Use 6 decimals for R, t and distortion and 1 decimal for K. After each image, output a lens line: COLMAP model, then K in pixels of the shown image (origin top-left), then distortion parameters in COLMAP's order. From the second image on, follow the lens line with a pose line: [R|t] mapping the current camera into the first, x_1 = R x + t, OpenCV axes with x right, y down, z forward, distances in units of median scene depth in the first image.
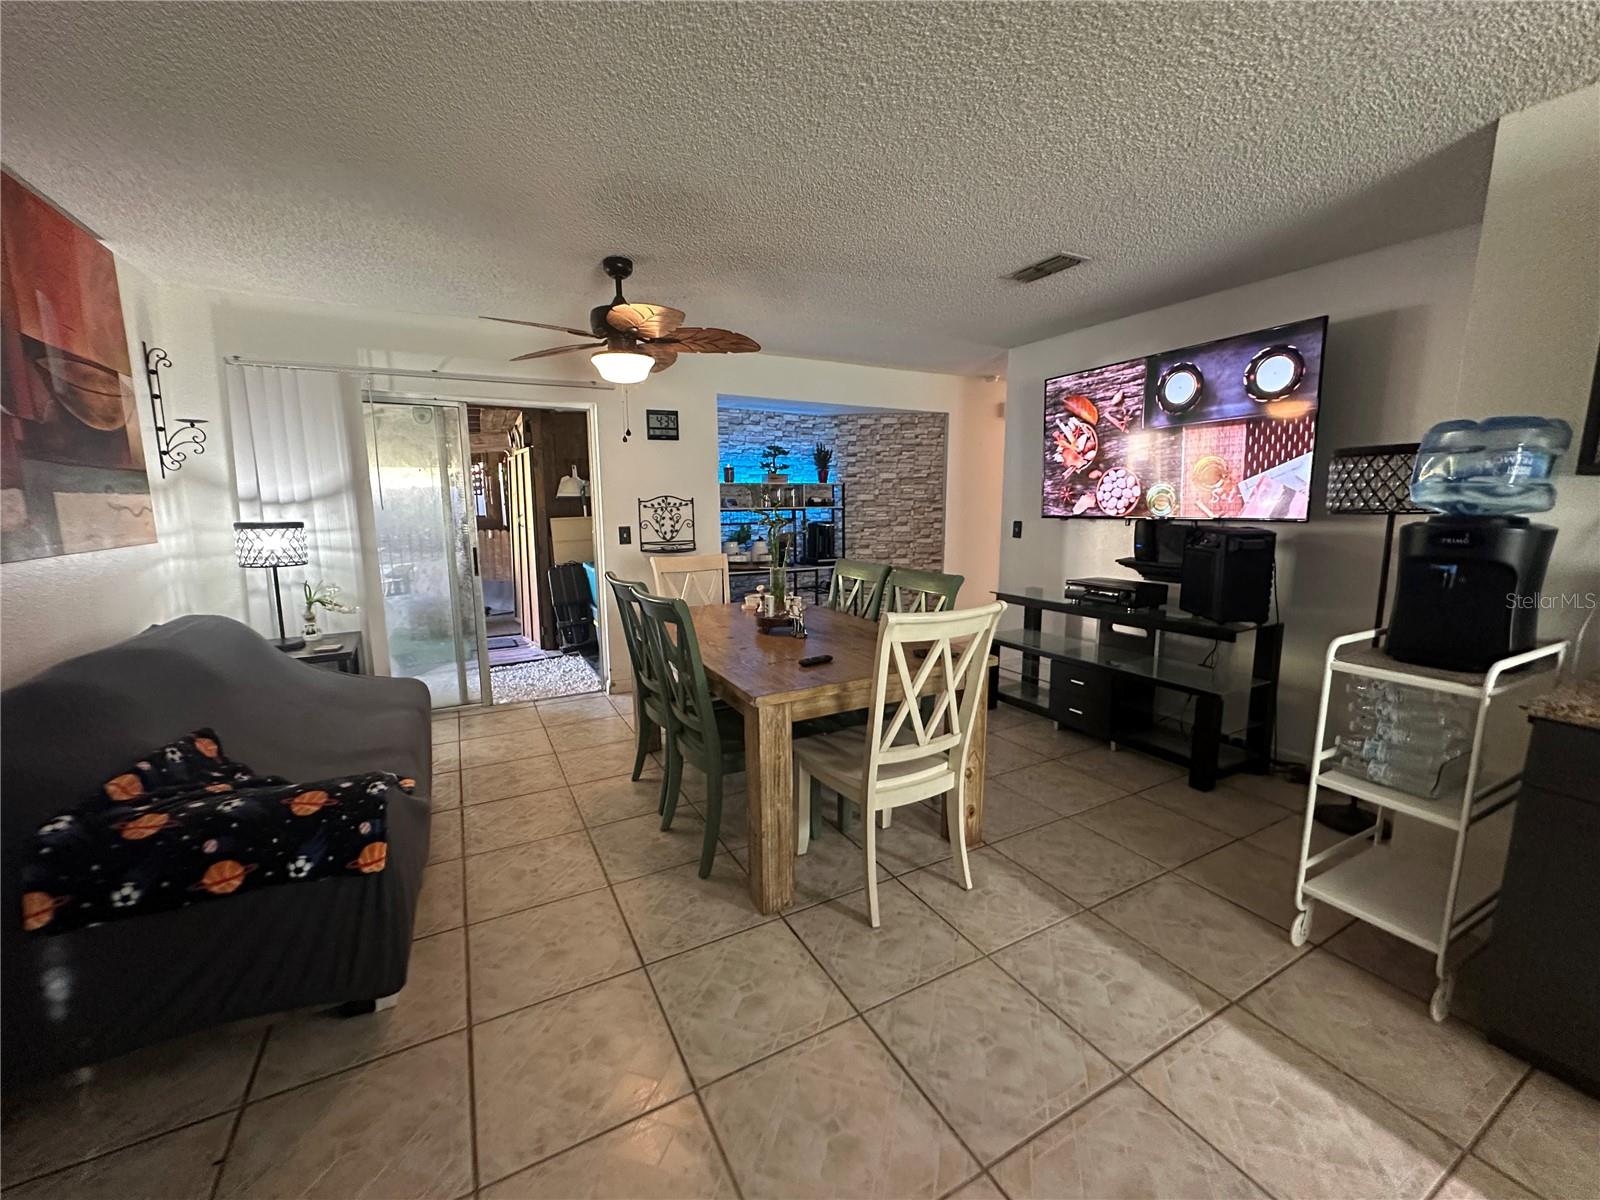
lens RADIAL K [[640.0, 0, 804.3], [0, 640.0, 599.8], [0, 0, 1]] dist [-0.000483, -0.000014]
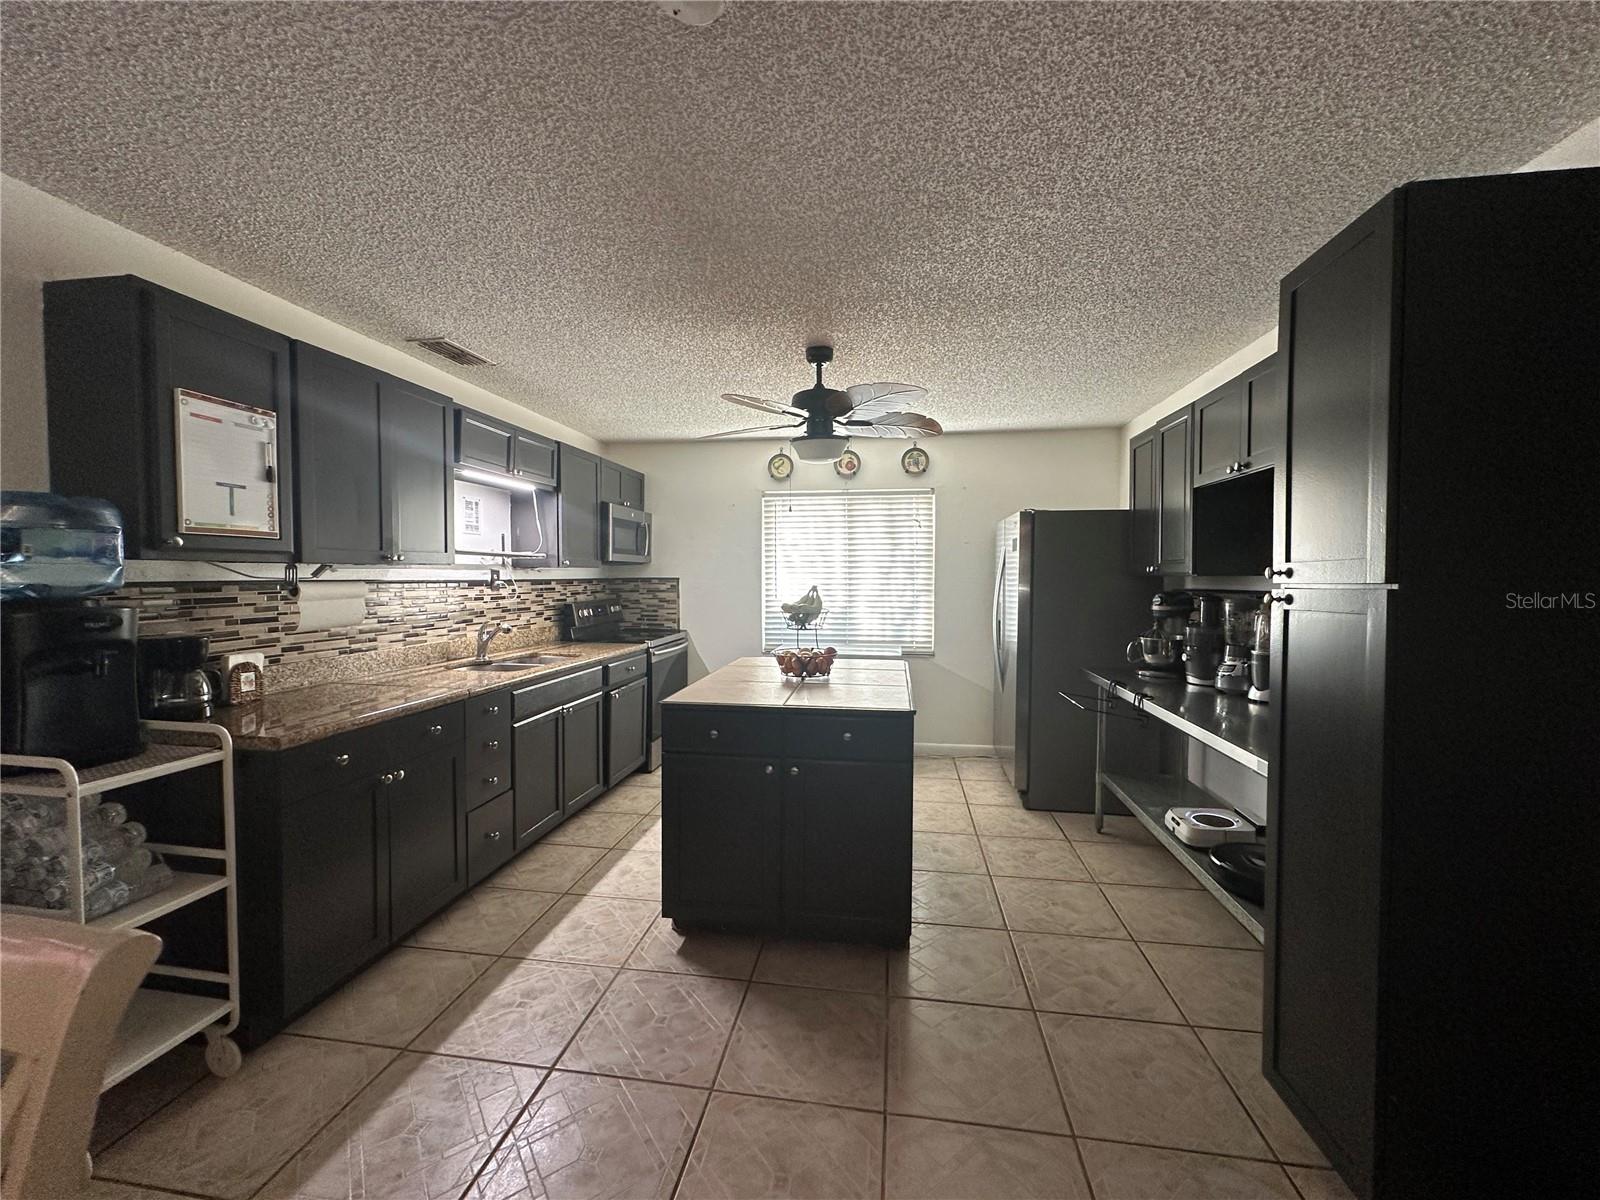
lens RADIAL K [[640.0, 0, 798.1], [0, 640.0, 593.8], [0, 0, 1]] dist [-0.000483, -0.000014]
pose [[-0.795107, -0.026368, 0.605896, -0.460596], [0.082843, 0.984968, 0.151577, -0.261033], [-0.600784, 0.170714, -0.780970, 1.314726]]
